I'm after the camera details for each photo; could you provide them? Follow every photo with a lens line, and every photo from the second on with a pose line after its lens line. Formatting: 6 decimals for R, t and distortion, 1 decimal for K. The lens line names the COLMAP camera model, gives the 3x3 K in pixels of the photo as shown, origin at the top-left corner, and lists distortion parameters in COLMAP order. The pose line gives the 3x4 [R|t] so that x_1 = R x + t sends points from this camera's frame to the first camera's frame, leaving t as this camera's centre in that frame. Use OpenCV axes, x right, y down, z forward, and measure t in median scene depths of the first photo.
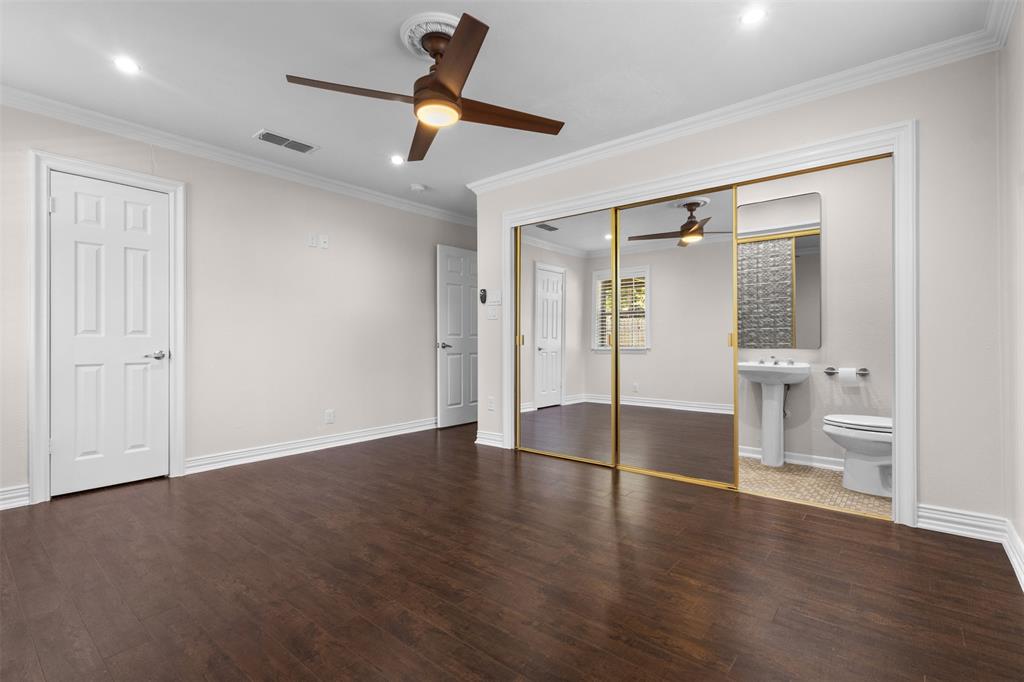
lens RADIAL K [[473.8, 0, 508.0], [0, 473.8, 339.4], [0, 0, 1]] dist [0.001435, -0.000171]
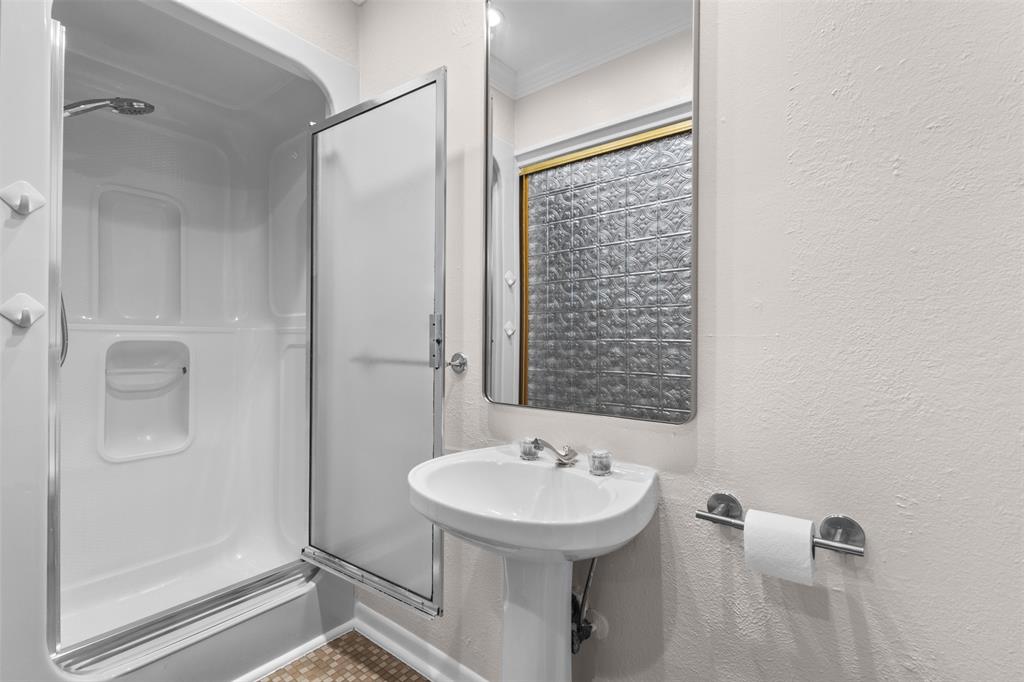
lens RADIAL K [[473.8, 0, 509.1], [0, 473.8, 338.0], [0, 0, 1]] dist [0.001435, -0.000171]
pose [[0.999870, 0.015042, -0.005761, 0.423770], [-0.015075, 0.999870, -0.005659, -0.020011], [0.005675, 0.005745, 0.999967, 0.553482]]
